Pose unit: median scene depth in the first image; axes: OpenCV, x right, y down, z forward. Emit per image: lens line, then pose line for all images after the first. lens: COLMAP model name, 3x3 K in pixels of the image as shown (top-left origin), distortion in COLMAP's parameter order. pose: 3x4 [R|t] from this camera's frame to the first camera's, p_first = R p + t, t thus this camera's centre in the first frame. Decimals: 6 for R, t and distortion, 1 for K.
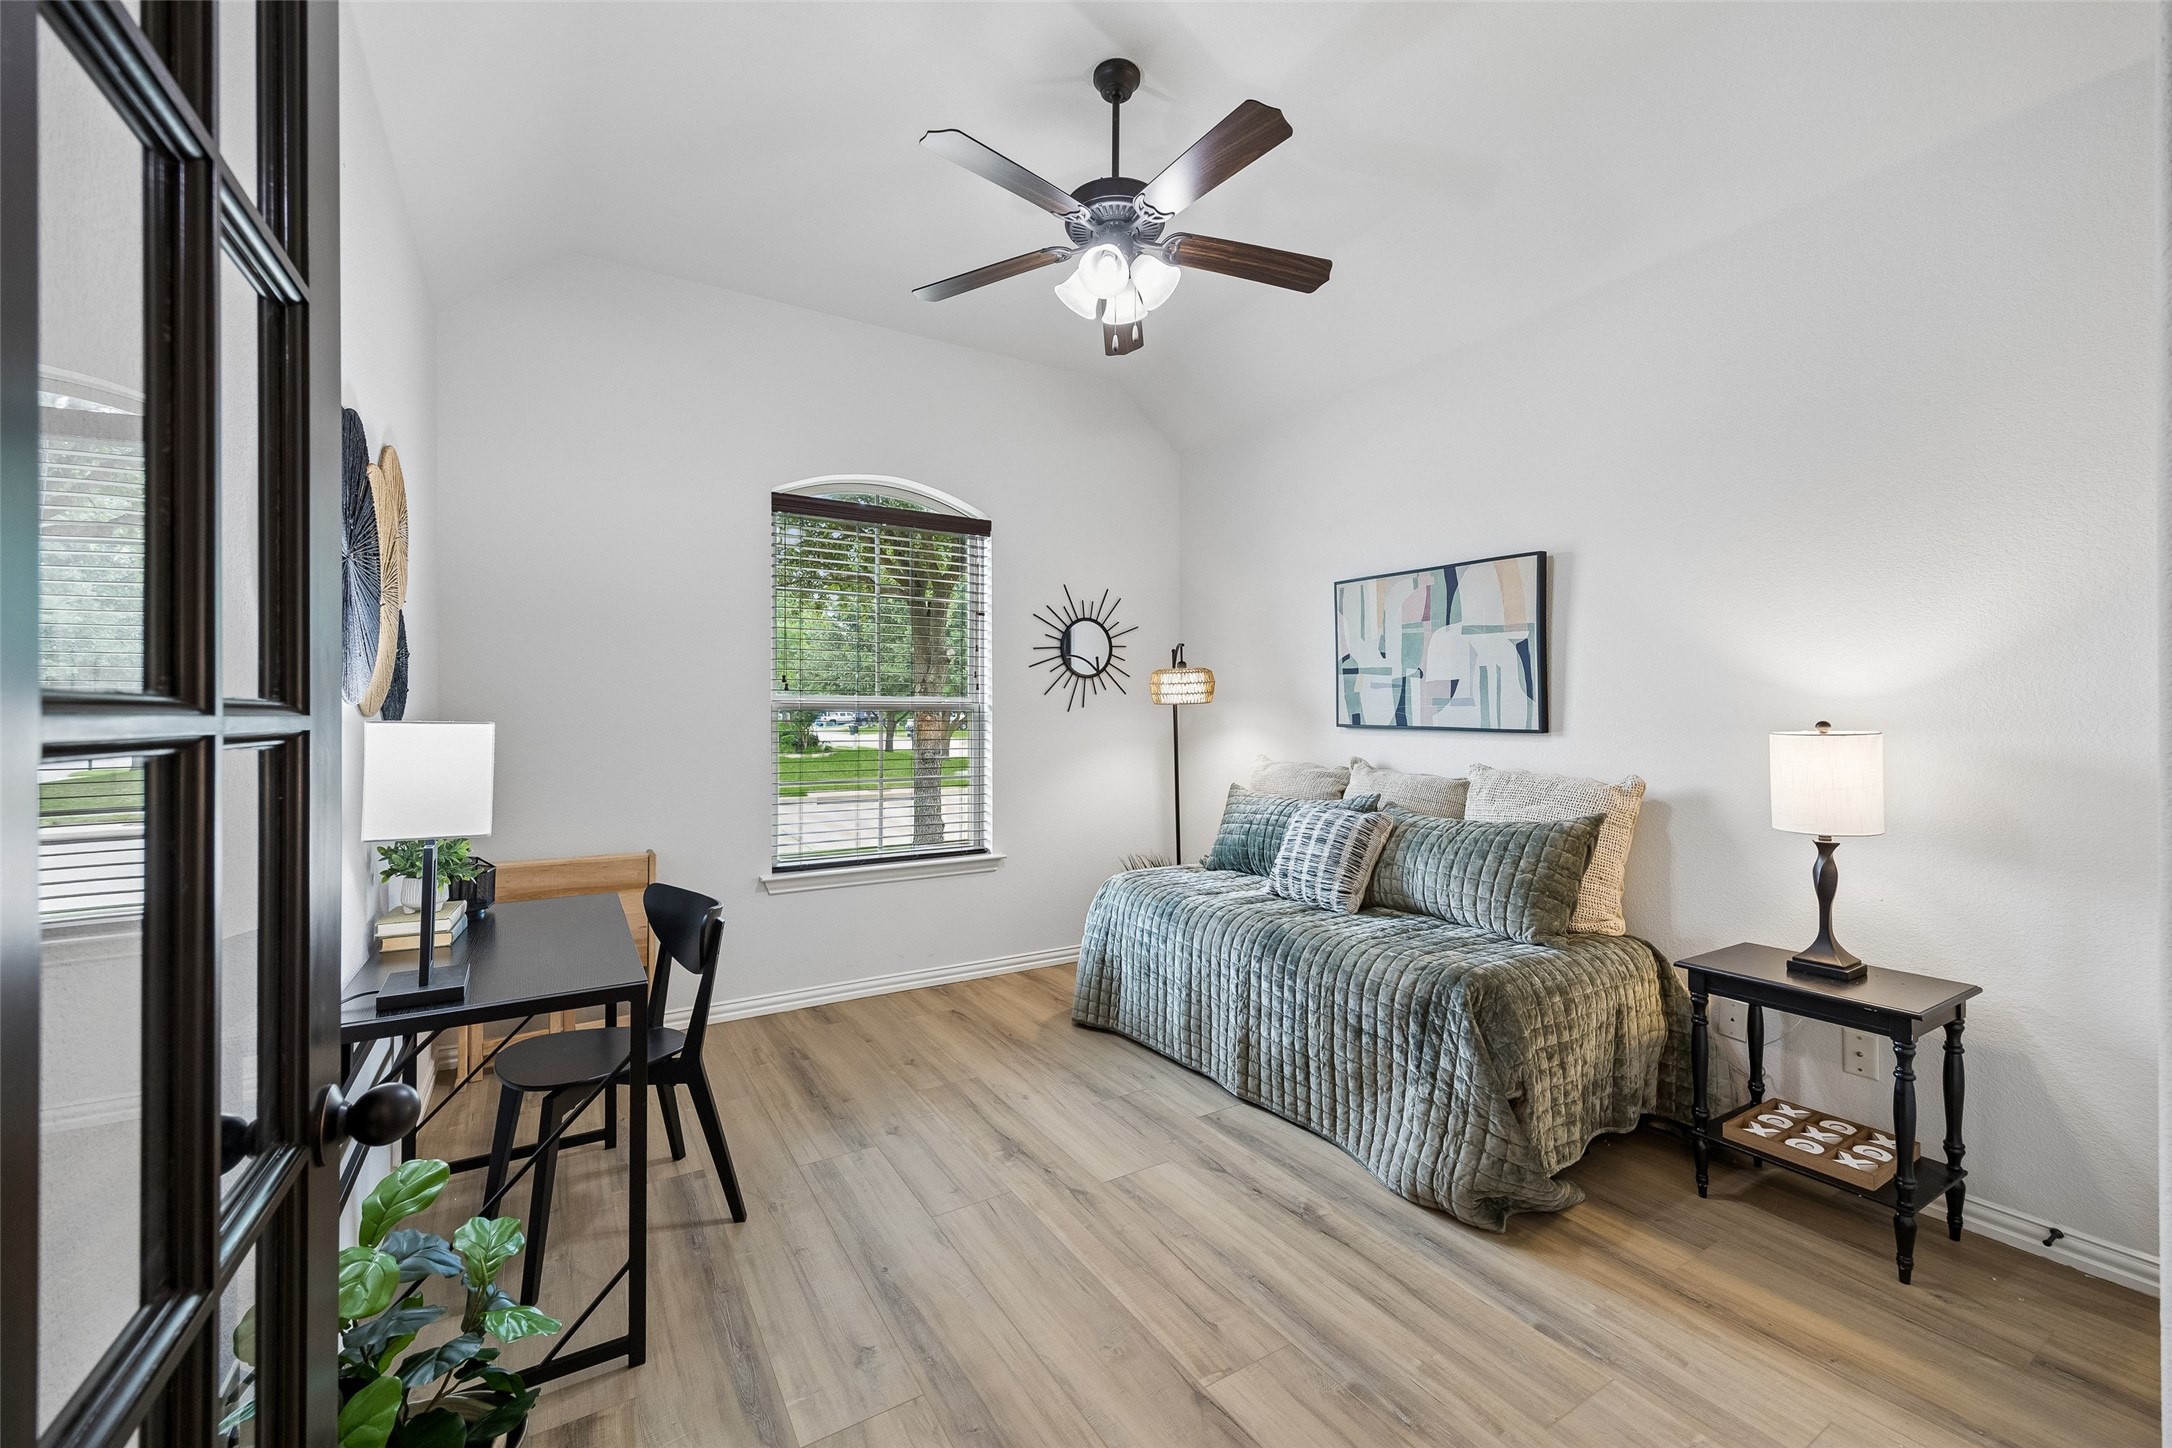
lens RADIAL K [[825.1, 0, 1084.9], [0, 825.1, 721.6], [0, 0, 1]] dist [0.000705, -0.002462]
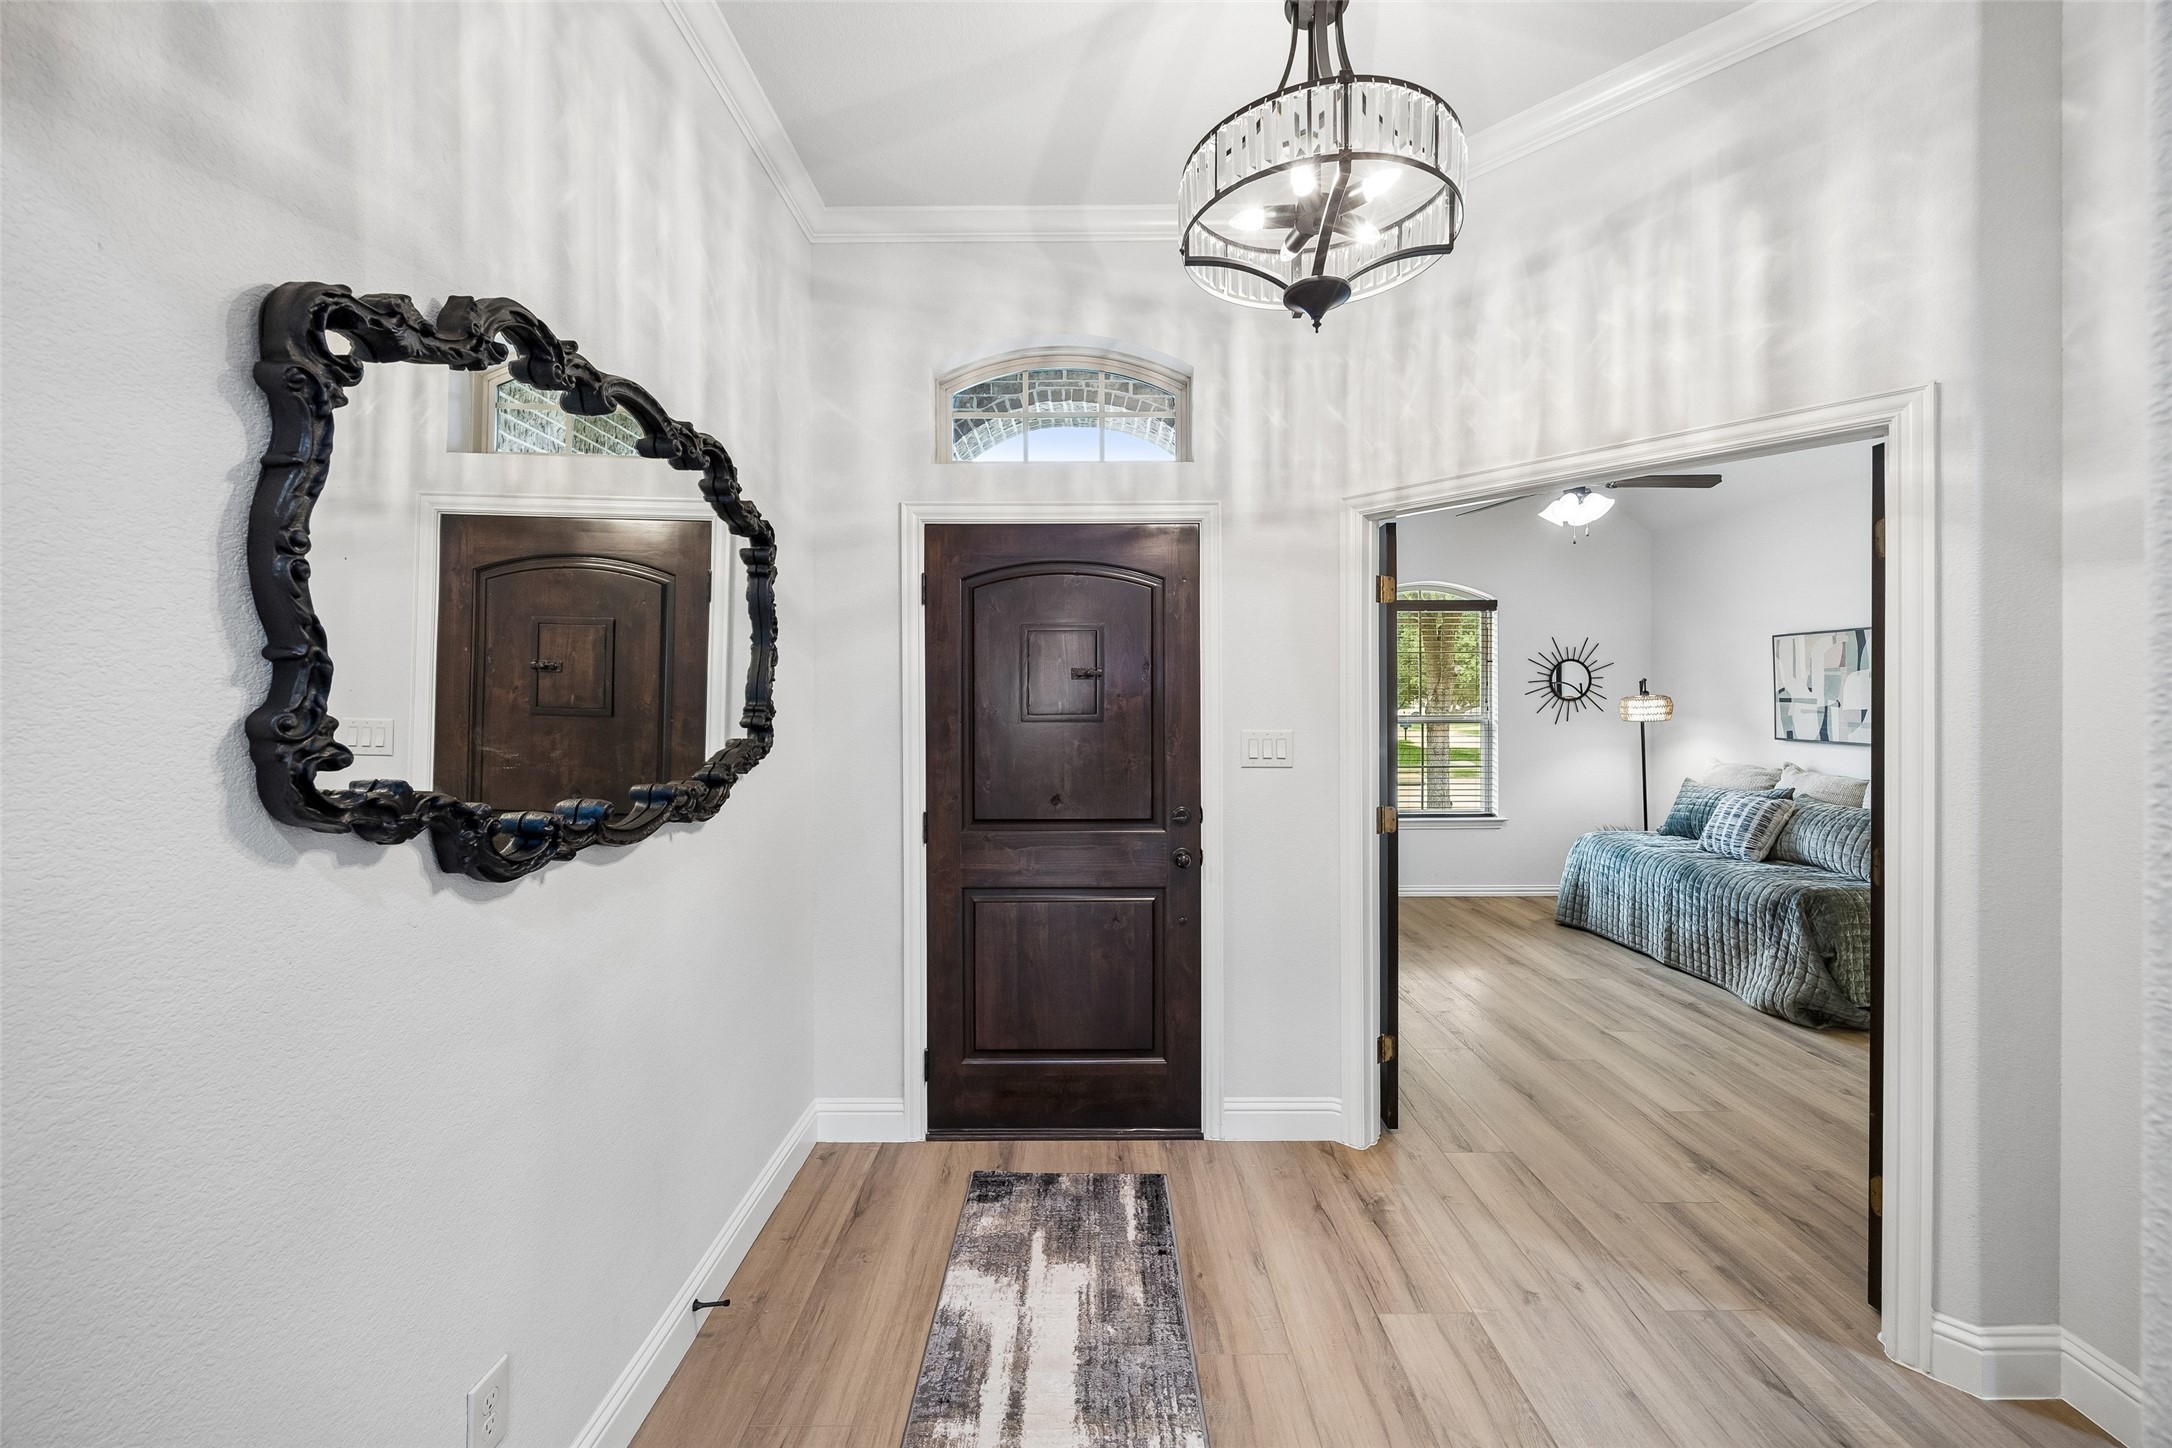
lens RADIAL K [[825.1, 0, 1090.1], [0, 825.1, 715.1], [0, 0, 1]] dist [0.000705, -0.002462]
pose [[0.848741, 0.000944, -0.528808, 0.072878], [0.004345, 0.999952, 0.008760, -0.061650], [0.528791, -0.009733, 0.848697, -0.928017]]
